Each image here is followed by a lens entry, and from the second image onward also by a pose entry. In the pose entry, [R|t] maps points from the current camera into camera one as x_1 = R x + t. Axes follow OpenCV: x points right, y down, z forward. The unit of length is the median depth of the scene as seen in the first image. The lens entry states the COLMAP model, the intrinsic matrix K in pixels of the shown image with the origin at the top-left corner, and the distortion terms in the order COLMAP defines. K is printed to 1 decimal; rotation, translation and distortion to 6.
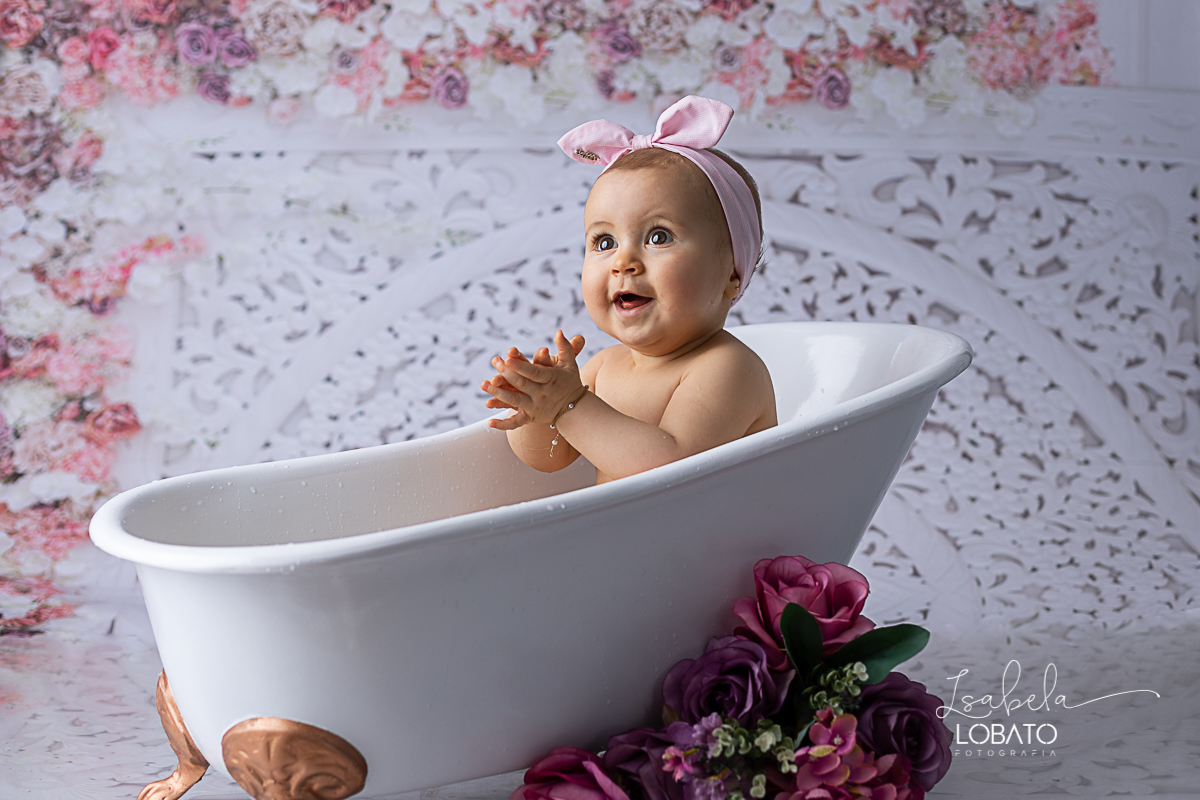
lens RADIAL K [[1566.6, 0, 632.8], [0, 1566.6, 398.0], [0, 0, 1]] dist [-0.060437, 0.000000]
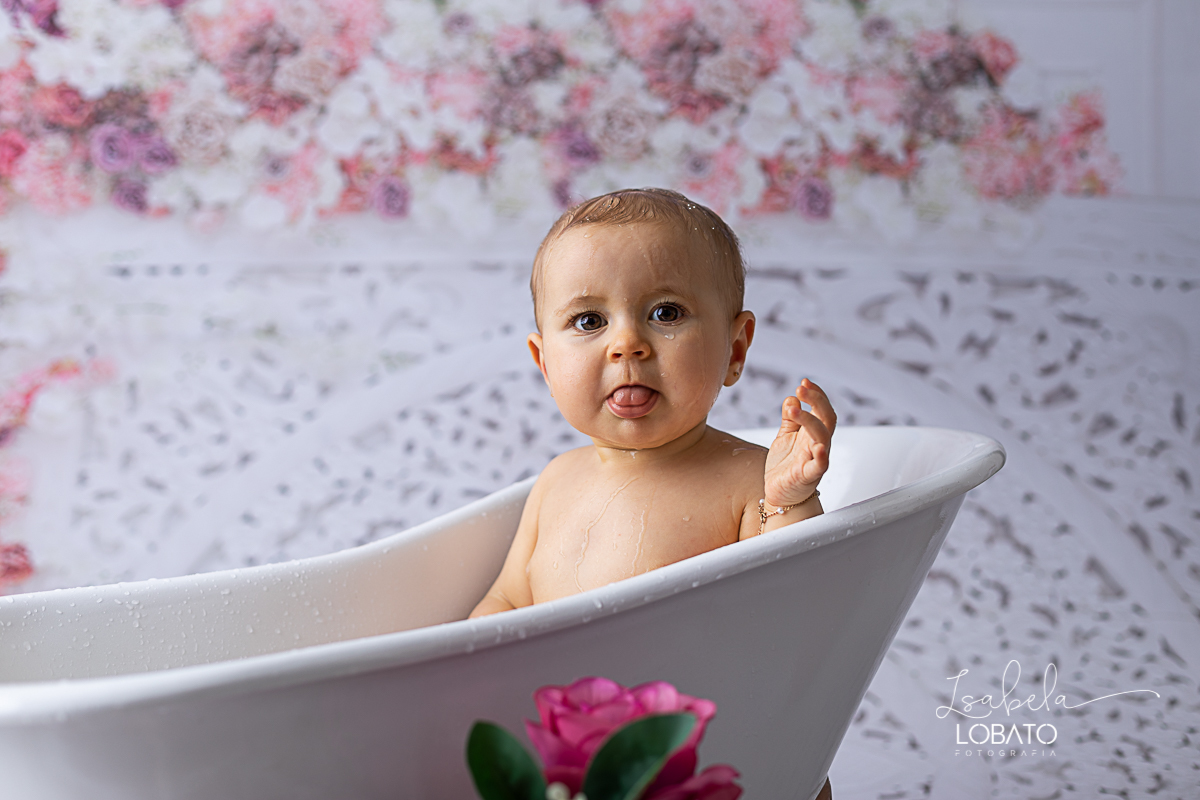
lens RADIAL K [[1508.9, 0, 615.6], [0, 1508.9, 413.0], [0, 0, 1]] dist [-0.061194, 0.000000]
pose [[0.999966, 0.002681, -0.007808, 0.021034], [-0.003351, 0.996196, -0.087076, 0.001698], [0.007545, 0.087099, 0.996171, 0.142976]]
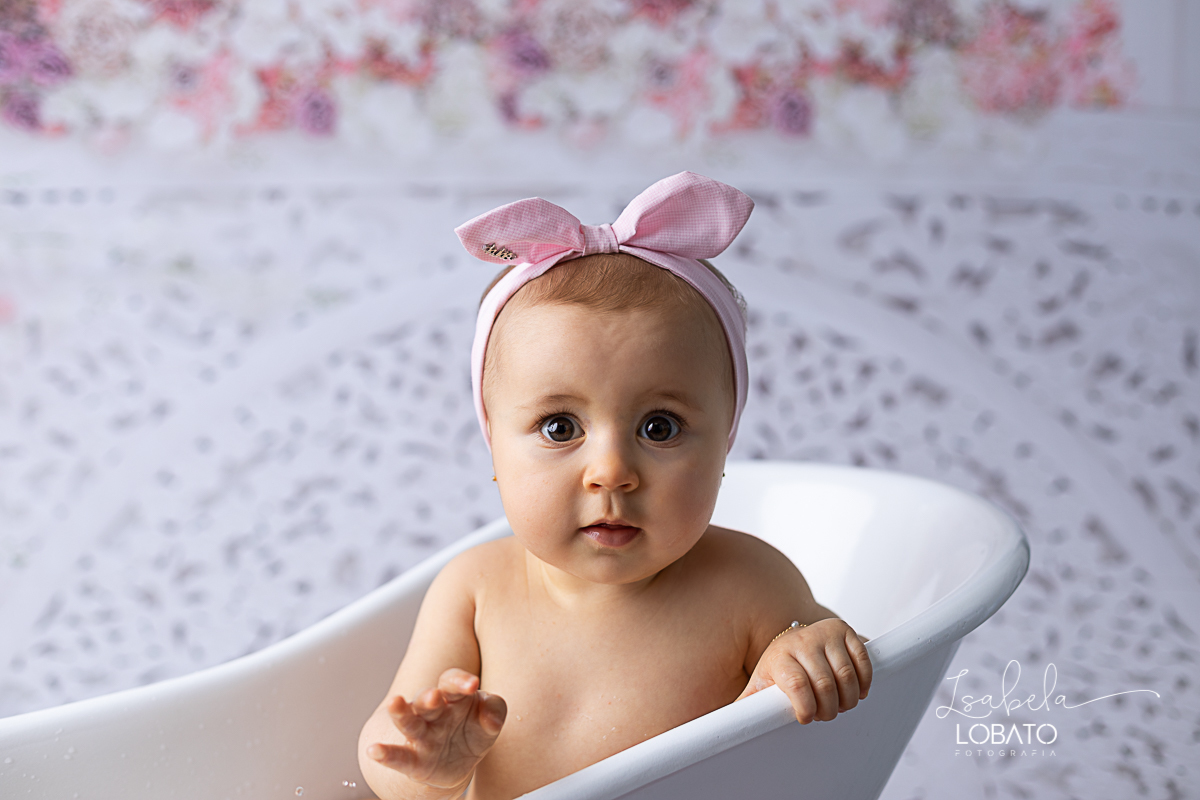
lens RADIAL K [[1508.9, 0, 572.5], [0, 1508.9, 443.0], [0, 0, 1]] dist [-0.061194, 0.000000]
pose [[0.999998, -0.000822, 0.001934, 0.013909], [0.000747, 0.999269, 0.038230, -0.058152], [-0.001964, -0.038229, 0.999267, 0.222578]]
